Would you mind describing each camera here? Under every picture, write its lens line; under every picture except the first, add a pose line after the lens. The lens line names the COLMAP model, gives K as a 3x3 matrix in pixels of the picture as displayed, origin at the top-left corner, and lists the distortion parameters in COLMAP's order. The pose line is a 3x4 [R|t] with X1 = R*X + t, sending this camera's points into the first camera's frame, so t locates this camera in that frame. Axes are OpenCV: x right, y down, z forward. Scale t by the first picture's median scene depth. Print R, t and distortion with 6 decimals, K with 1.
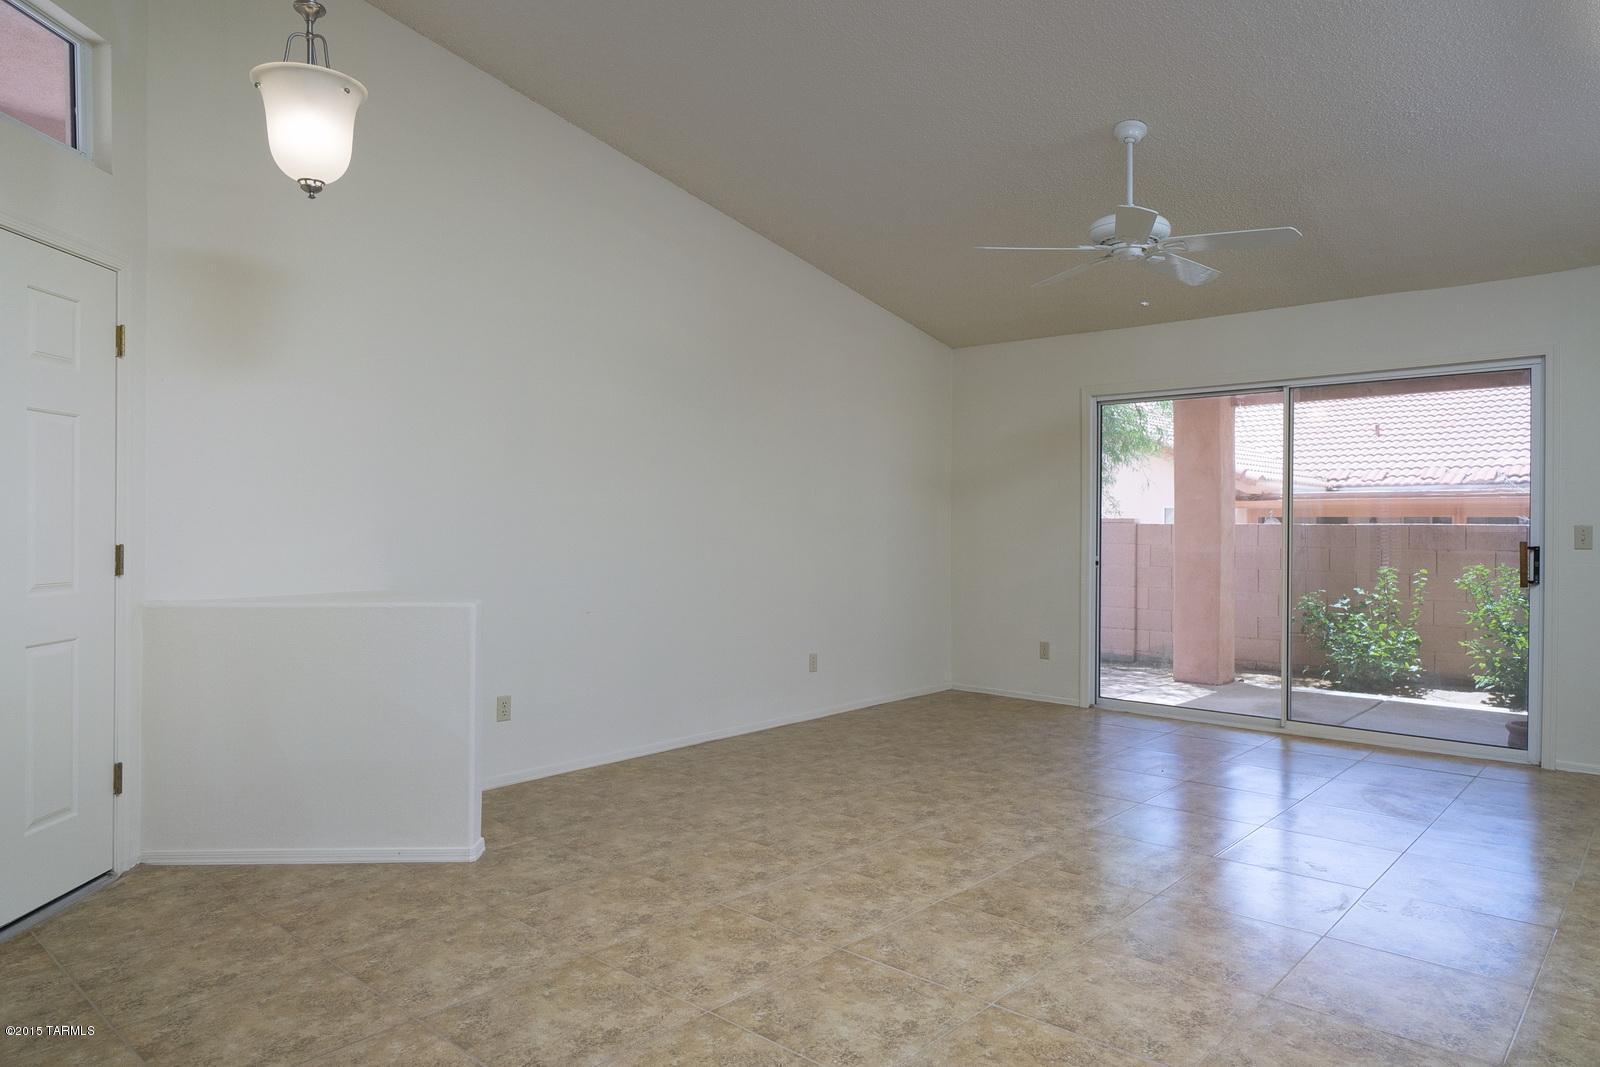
lens RADIAL K [[1047.0, 0, 811.1], [0, 1047.0, 525.9], [0, 0, 1]] dist [0.000363, -0.003750]
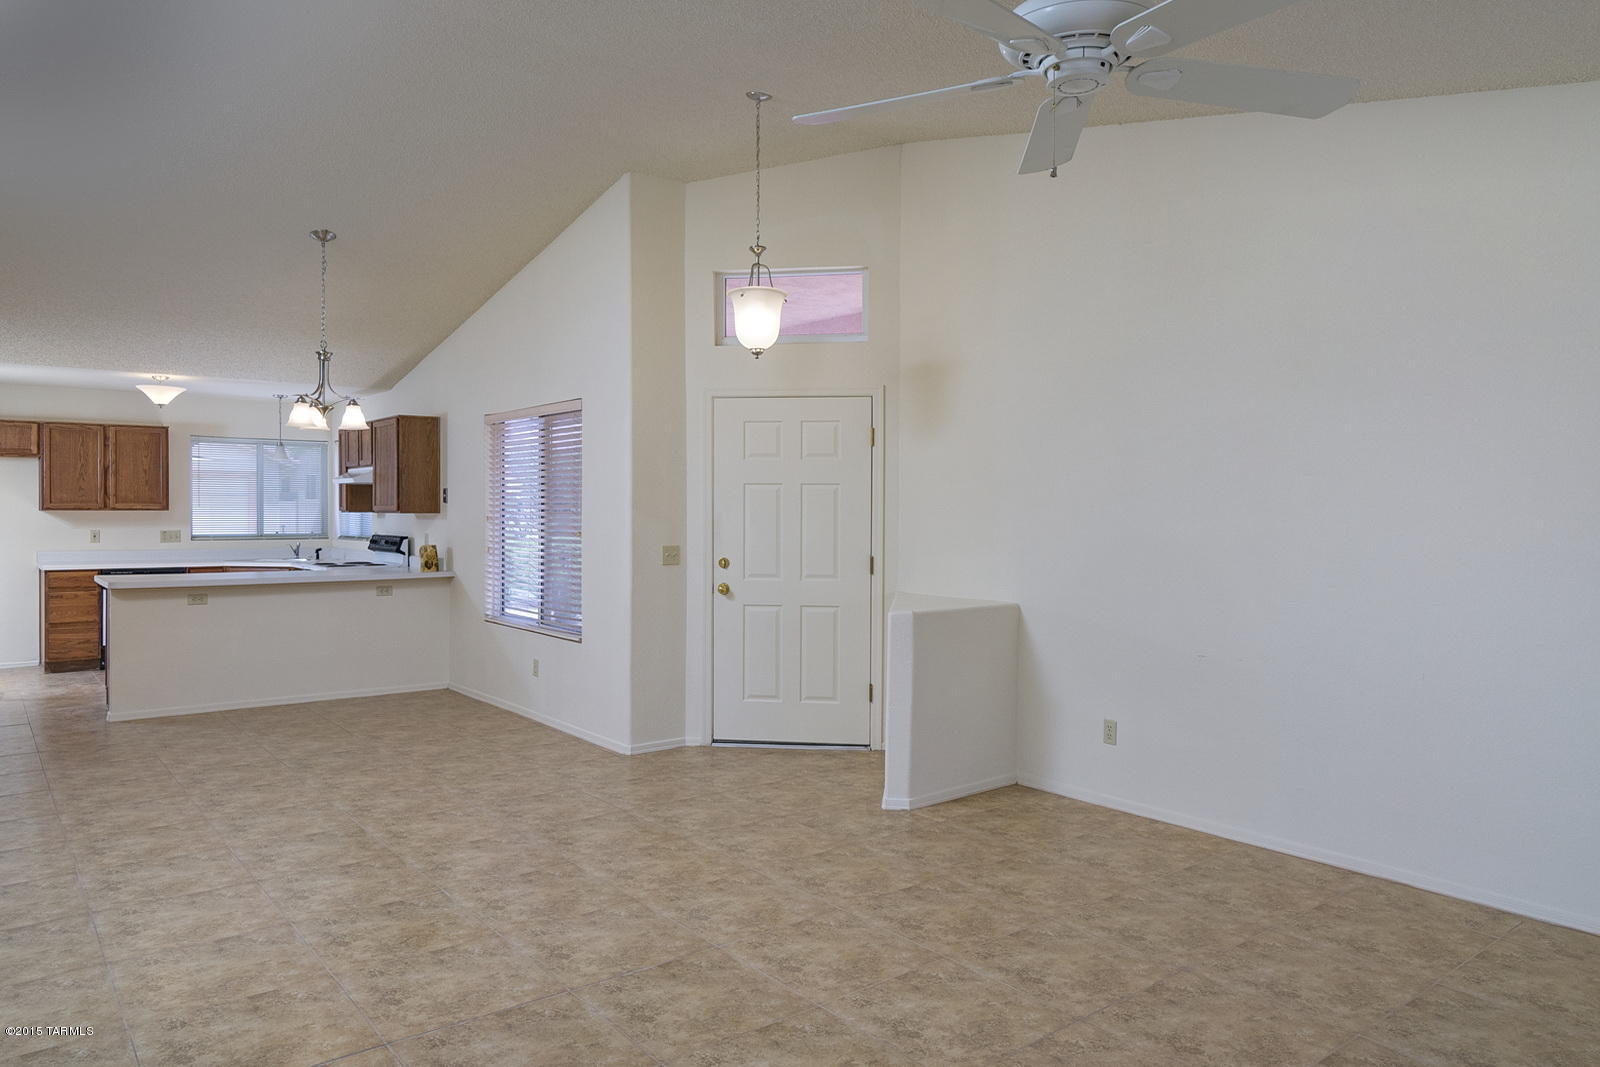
lens RADIAL K [[1047.0, 0, 811.1], [0, 1047.0, 525.9], [0, 0, 1]] dist [0.000363, -0.003750]
pose [[-0.169143, 0.015249, -0.985474, 1.061192], [-0.005559, 0.999850, 0.016425, -0.059733], [0.985576, 0.008257, -0.169033, 1.222217]]
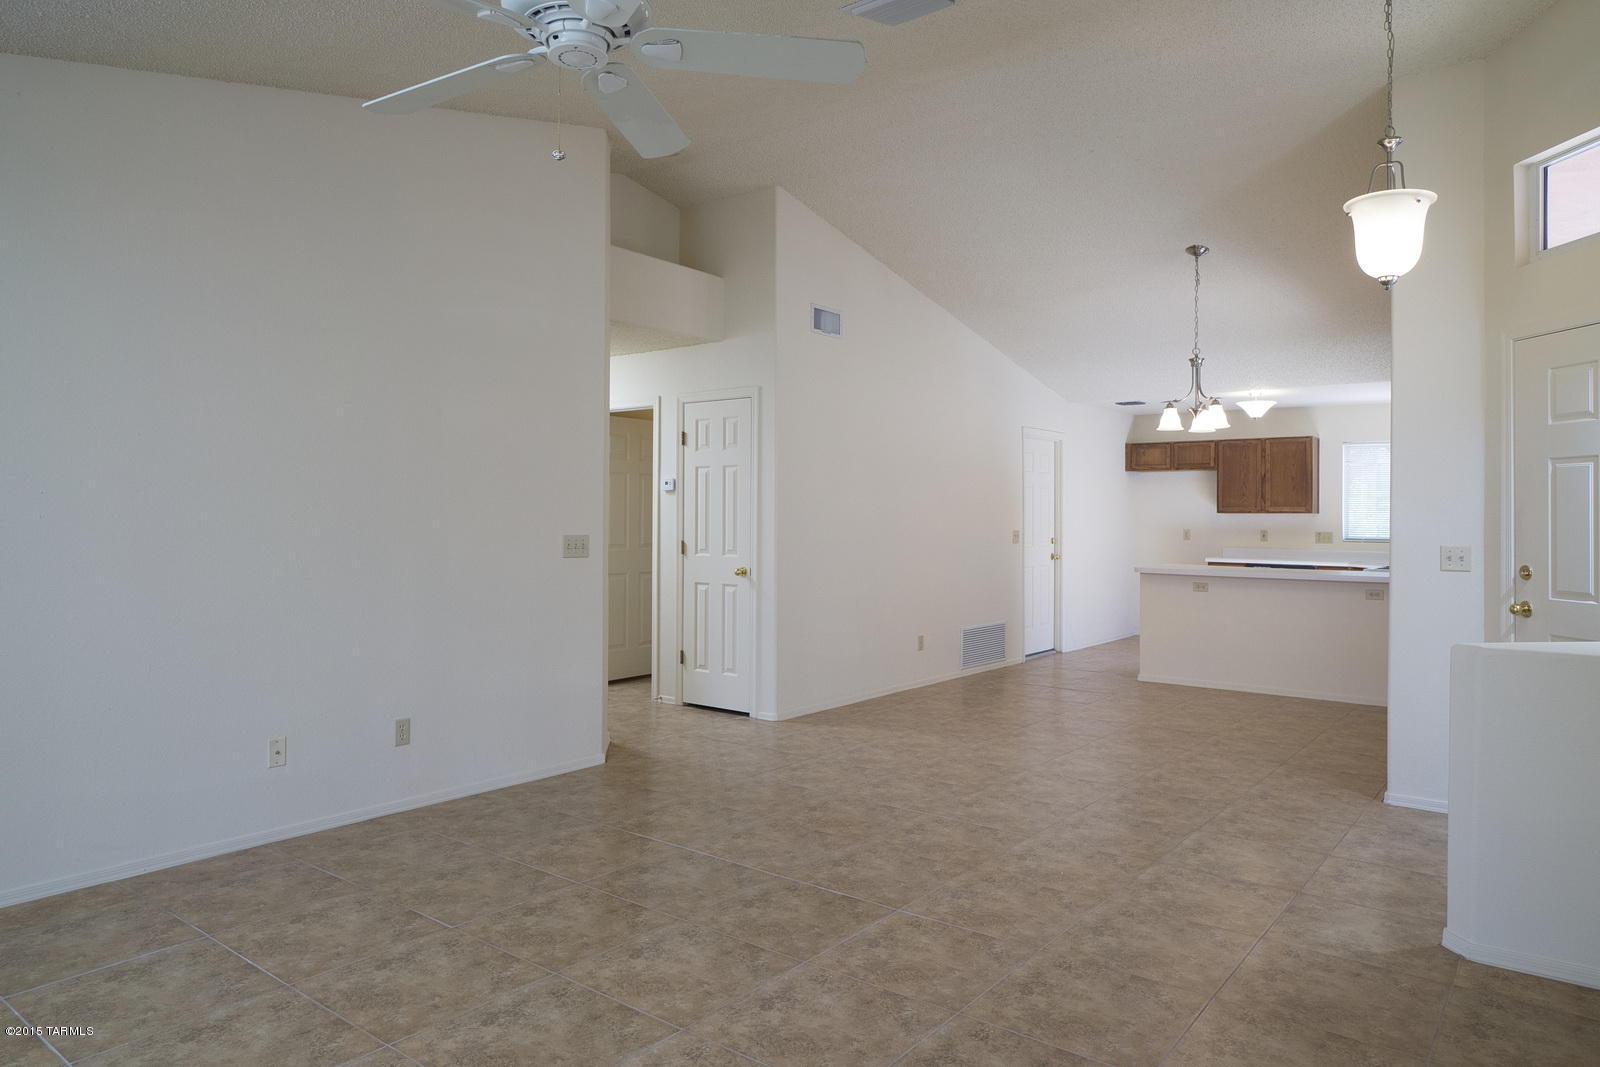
lens RADIAL K [[1047.0, 0, 811.1], [0, 1047.0, 525.9], [0, 0, 1]] dist [0.000363, -0.003750]
pose [[-0.997221, -0.008617, -0.073999, 0.282053], [-0.009465, 0.999893, 0.011124, -0.029455], [0.073895, 0.011793, -0.997196, 1.962969]]
